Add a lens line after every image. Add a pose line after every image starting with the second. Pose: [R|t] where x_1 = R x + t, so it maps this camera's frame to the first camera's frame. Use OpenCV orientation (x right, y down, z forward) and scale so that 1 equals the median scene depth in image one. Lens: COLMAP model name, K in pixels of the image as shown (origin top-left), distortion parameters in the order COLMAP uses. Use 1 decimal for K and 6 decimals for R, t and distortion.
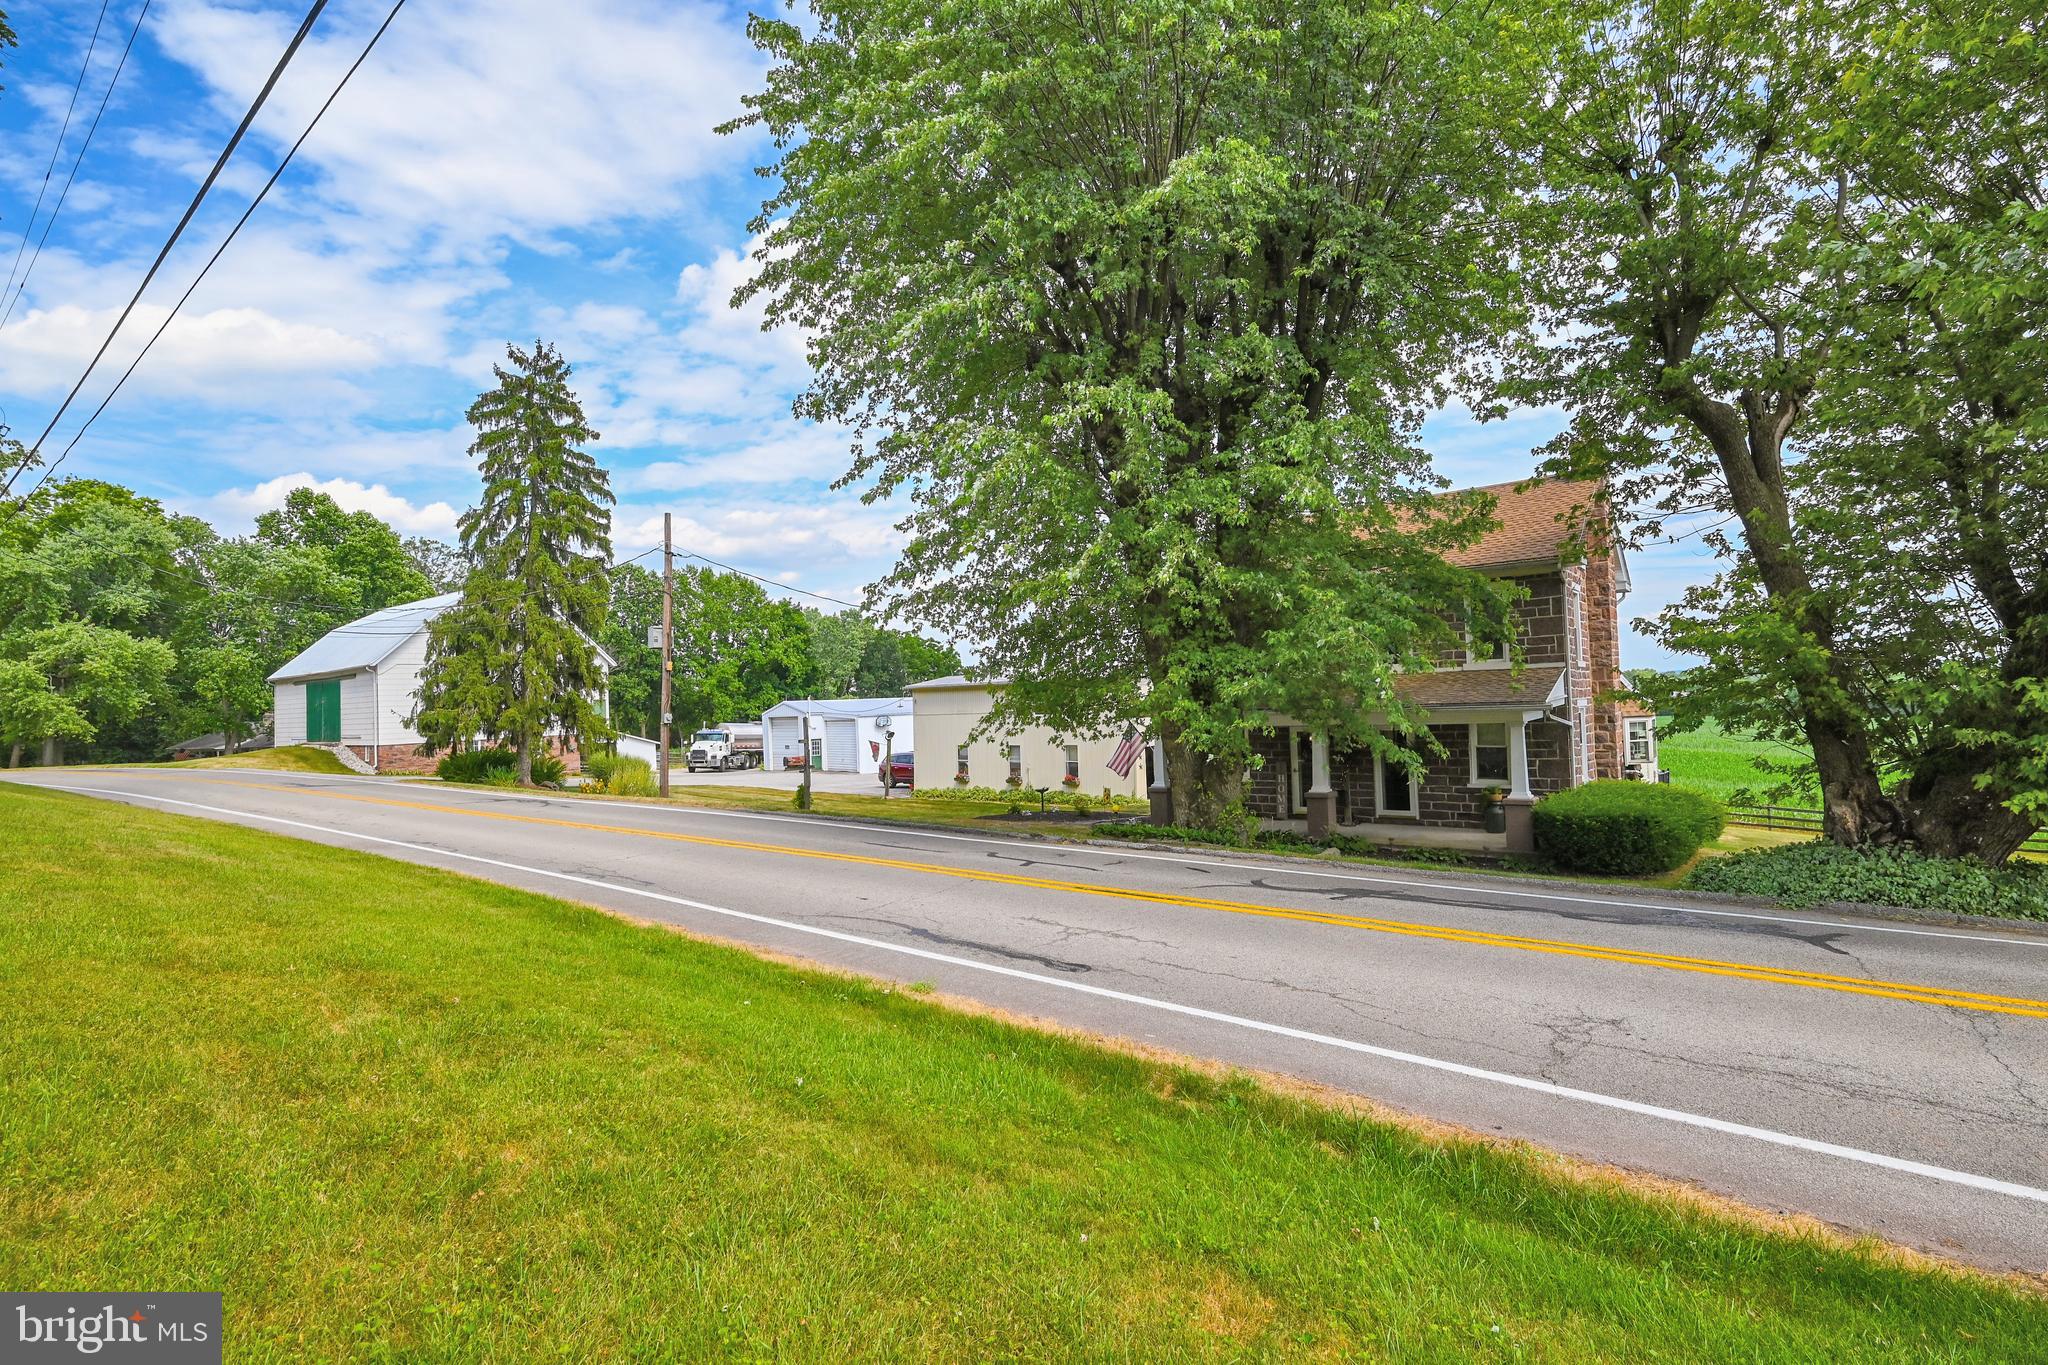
lens RADIAL K [[920.0, 0, 1013.9], [0, 920.0, 681.7], [0, 0, 1]] dist [0.000114, 0.000946]
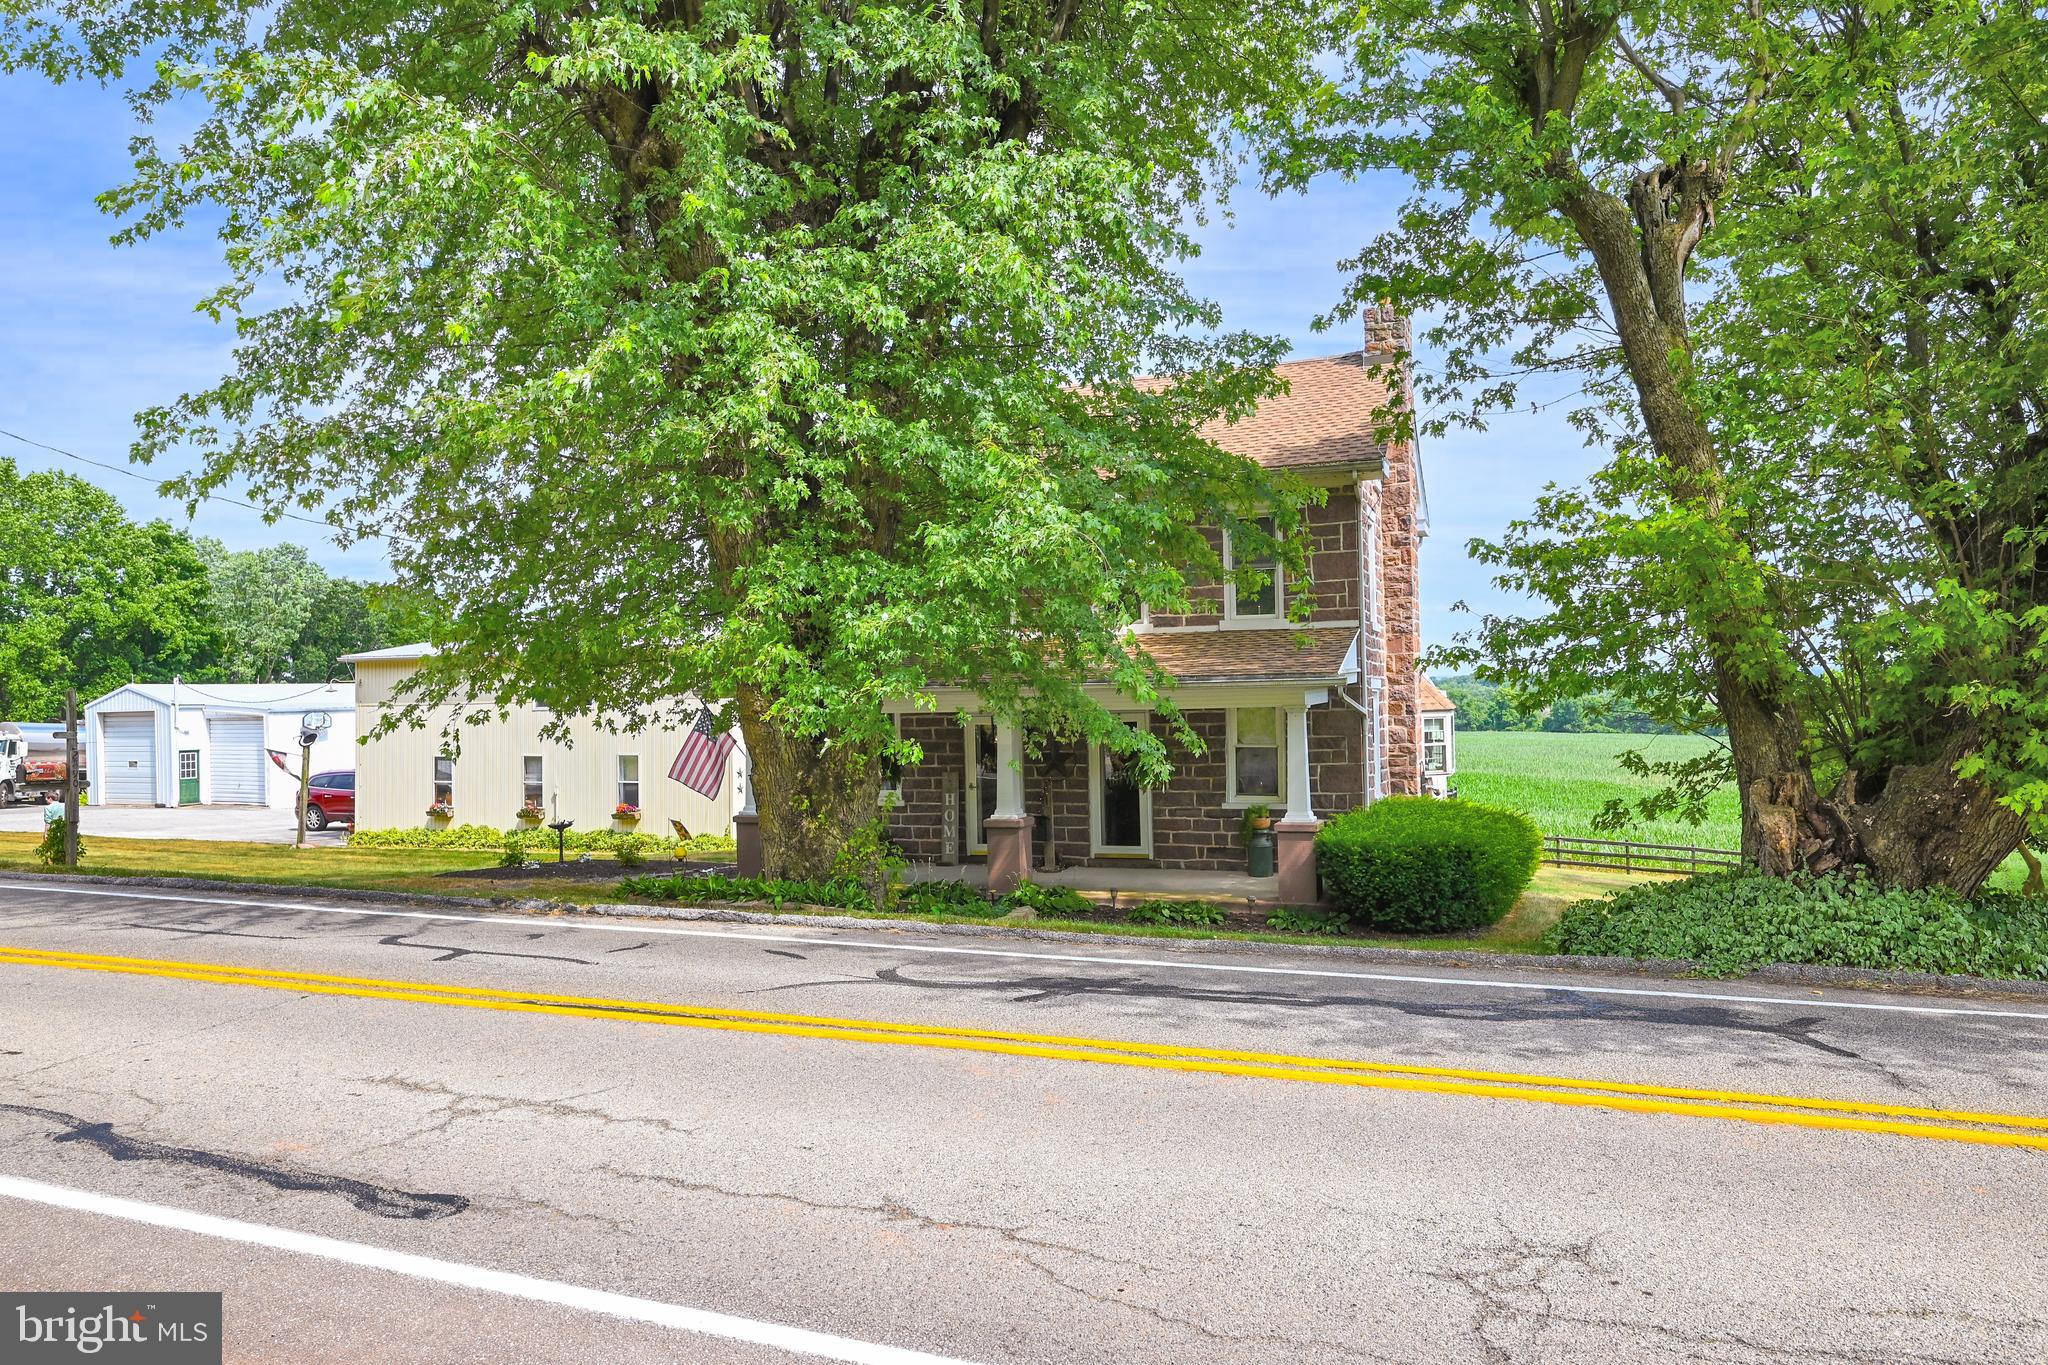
lens RADIAL K [[1287.3, 0, 1023.1], [0, 1287.3, 685.7], [0, 0, 1]] dist [-0.002165, -0.002088]
pose [[0.947283, 0.023958, 0.319500, 0.080134], [-0.023851, 0.999707, -0.004249, 0.043347], [-0.319508, -0.003595, 0.947577, 0.221950]]
